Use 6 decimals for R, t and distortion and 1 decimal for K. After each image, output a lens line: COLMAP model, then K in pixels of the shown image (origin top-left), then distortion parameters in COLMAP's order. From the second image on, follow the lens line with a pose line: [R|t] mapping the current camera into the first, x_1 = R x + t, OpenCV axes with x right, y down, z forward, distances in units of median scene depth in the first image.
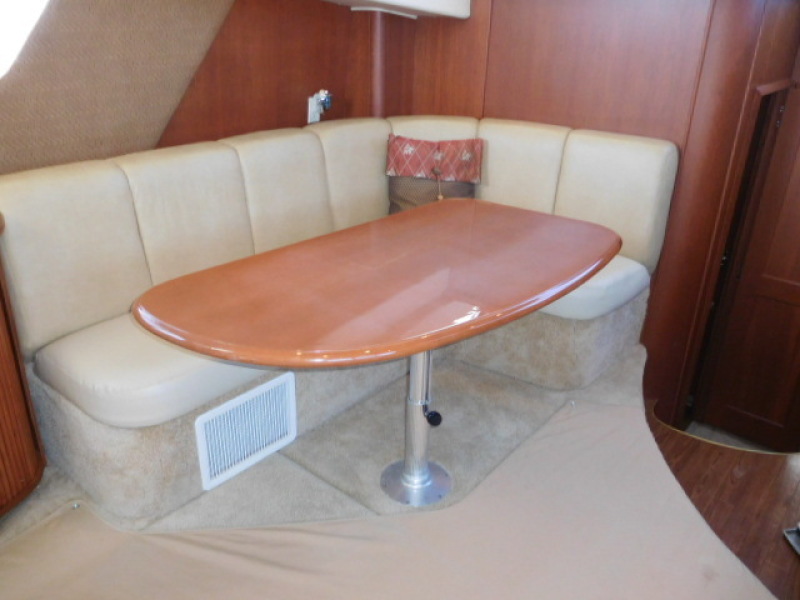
lens RADIAL K [[669.7, 0, 400.0], [0, 669.7, 300.0], [0, 0, 1]] dist [0.001425, 0.002667]
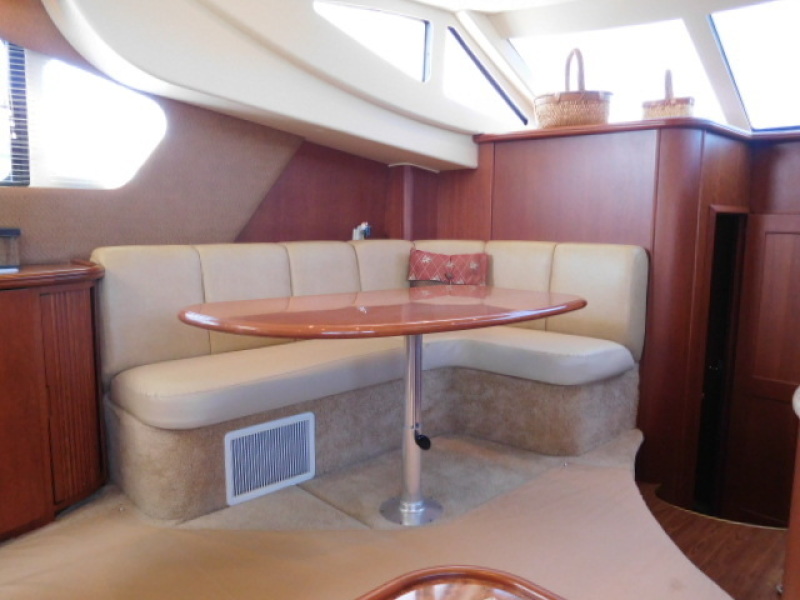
lens RADIAL K [[595.2, 0, 400.0], [0, 595.2, 300.0], [0, 0, 1]] dist [-0.002486, -0.000515]
pose [[0.992814, -0.005367, -0.119548, 0.111976], [-0.030200, 0.955420, -0.293703, 0.203631], [0.115795, 0.295203, 0.948392, -0.045243]]
